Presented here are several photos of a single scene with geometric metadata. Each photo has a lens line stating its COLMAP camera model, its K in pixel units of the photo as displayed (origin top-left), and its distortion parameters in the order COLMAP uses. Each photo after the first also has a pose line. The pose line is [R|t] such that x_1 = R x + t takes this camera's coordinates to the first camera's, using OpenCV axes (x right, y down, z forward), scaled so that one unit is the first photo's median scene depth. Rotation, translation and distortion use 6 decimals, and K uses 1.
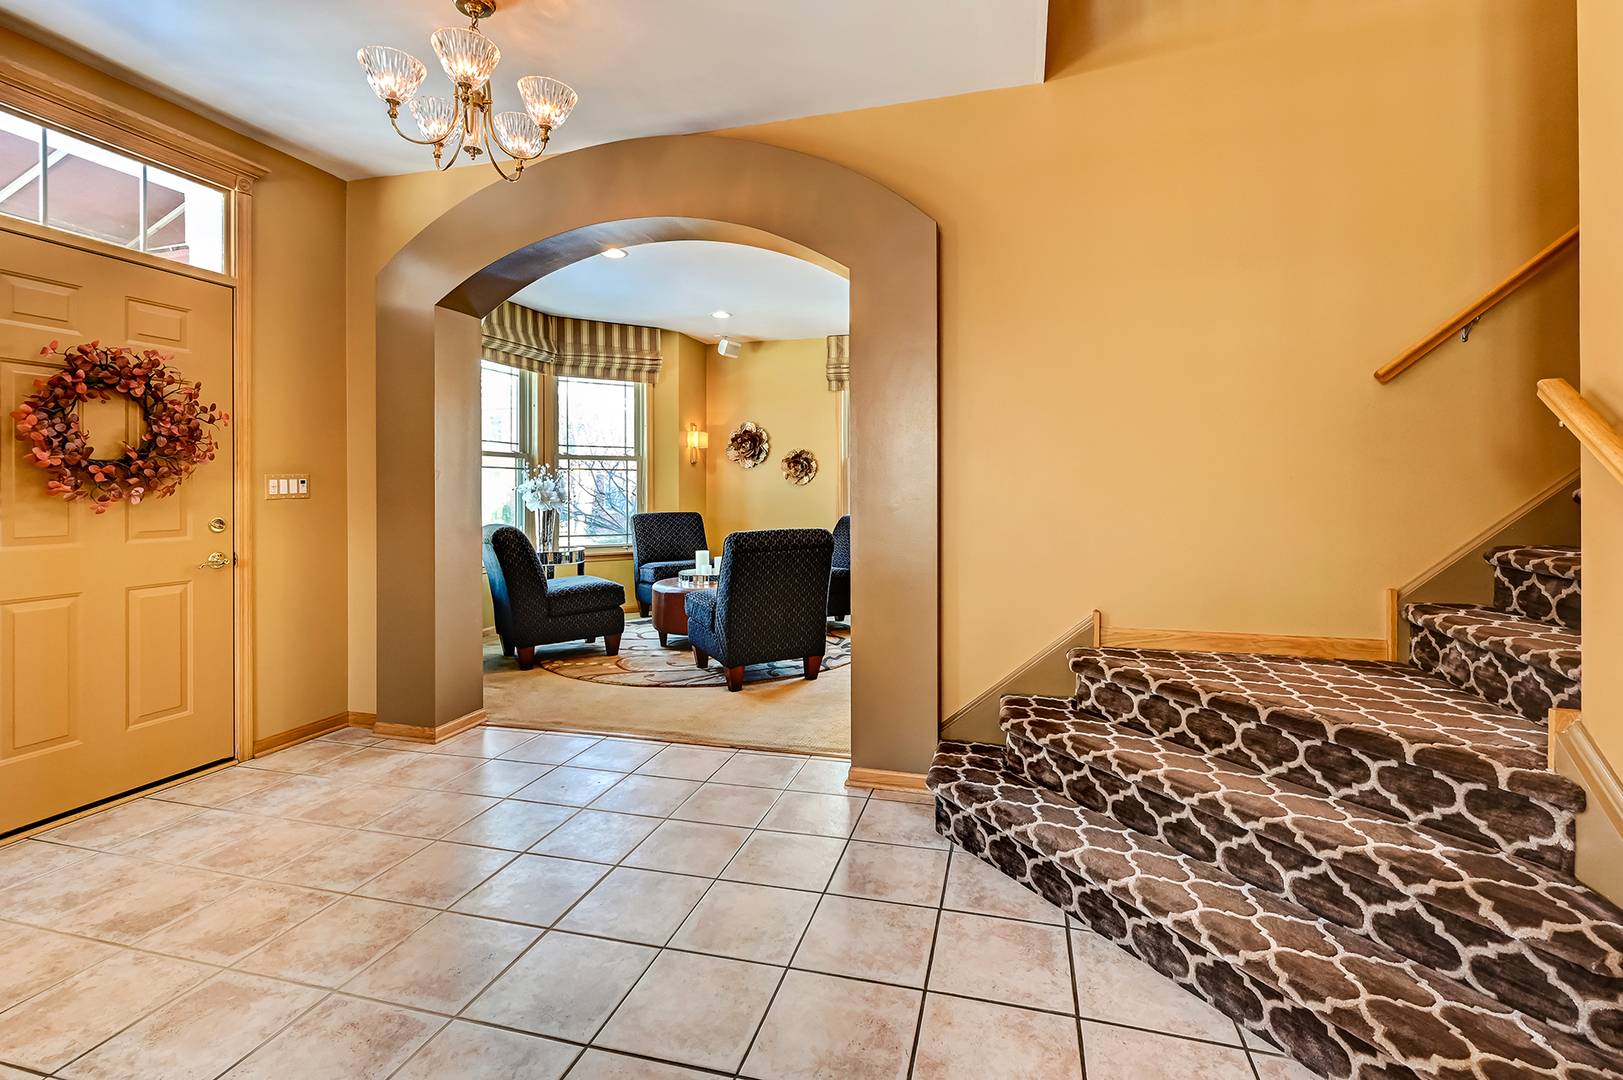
lens RADIAL K [[747.4, 0, 835.7], [0, 747.4, 482.1], [0, 0, 1]] dist [-0.010440, -0.000219]
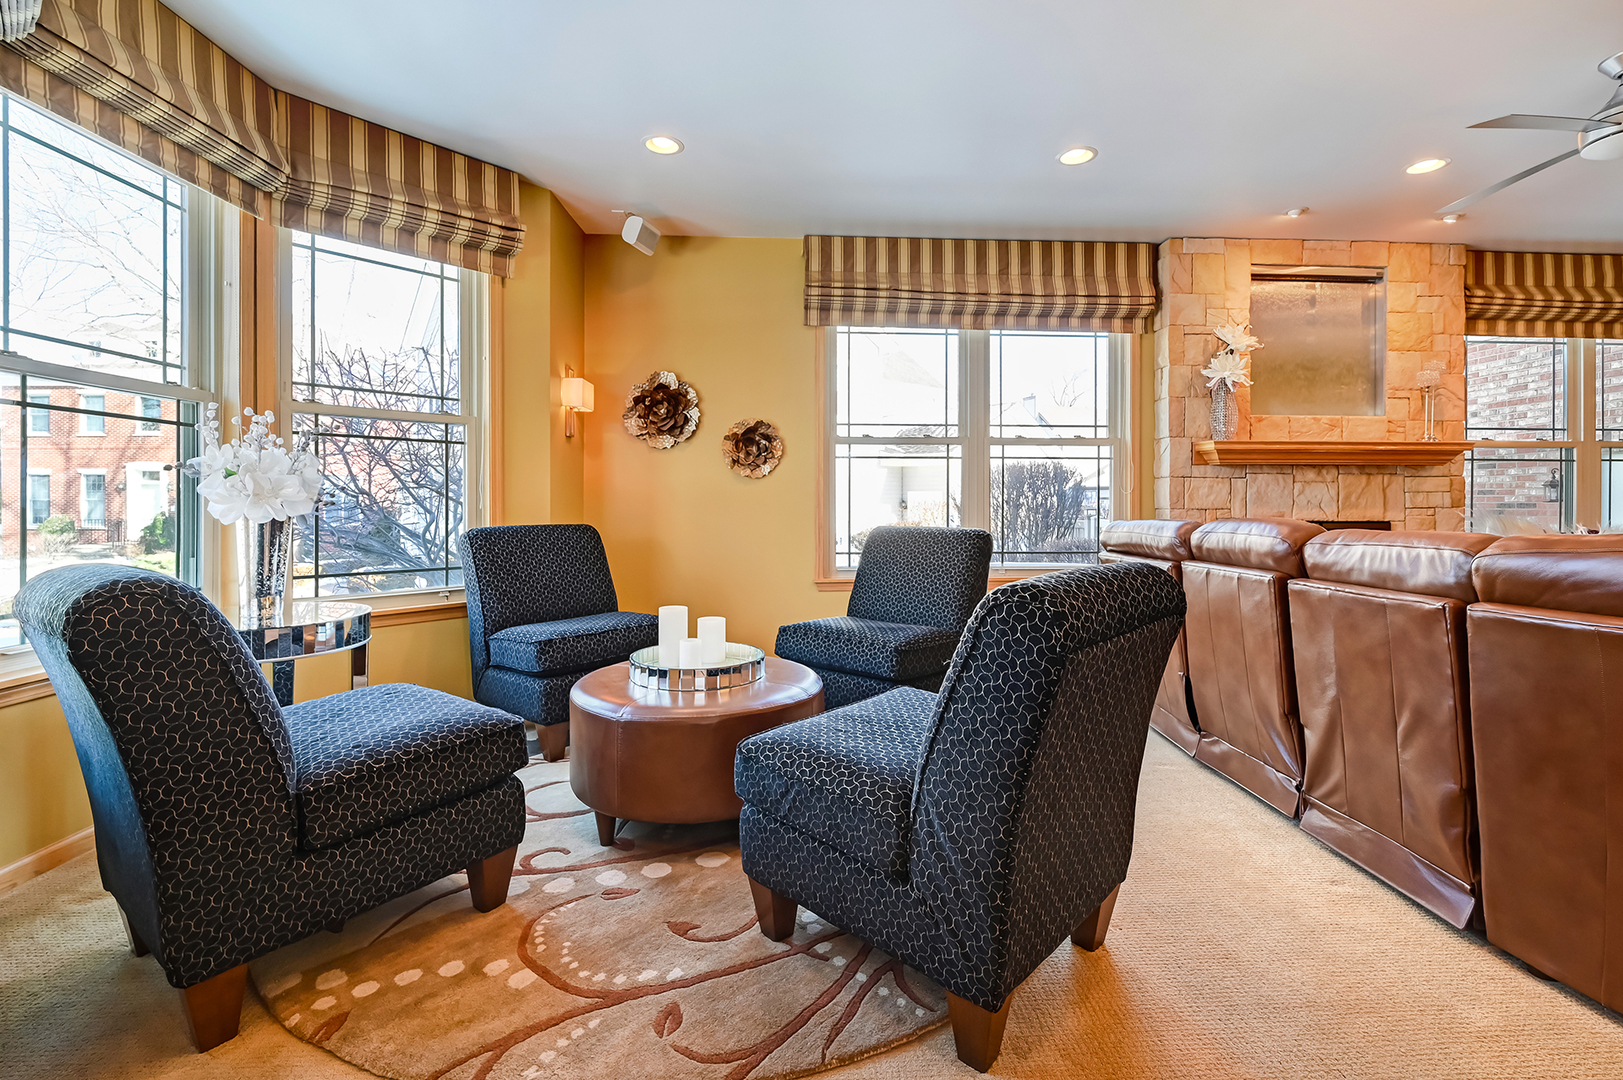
lens RADIAL K [[747.4, 0, 854.6], [0, 747.4, 501.4], [0, 0, 1]] dist [-0.010440, -0.000219]
pose [[0.947364, 0.002274, 0.320151, -0.213305], [-0.005777, 0.999933, 0.009992, 0.021120], [-0.320106, -0.011316, 0.947314, 0.511543]]
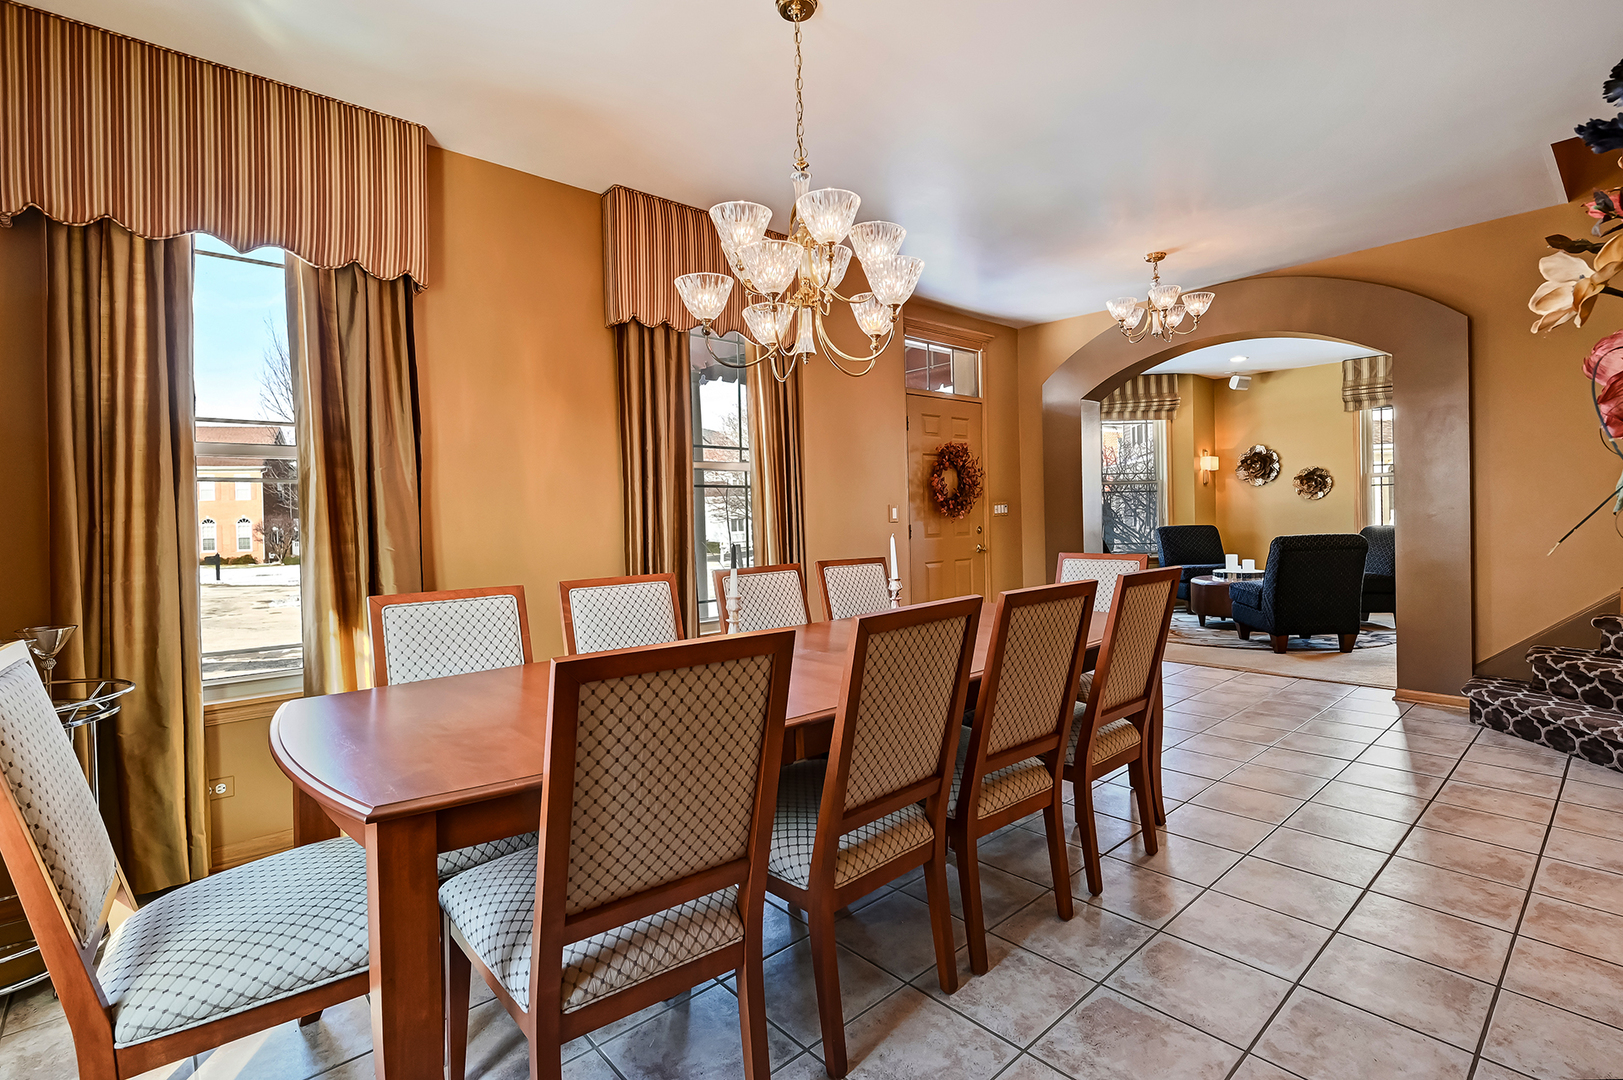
lens RADIAL K [[747.4, 0, 816.1], [0, 747.4, 523.2], [0, 0, 1]] dist [-0.010440, -0.000219]
pose [[0.825812, -0.009730, -0.563862, -0.046267], [0.026677, 0.999406, 0.021824, -0.006042], [0.563314, -0.033064, 0.825581, -0.407309]]
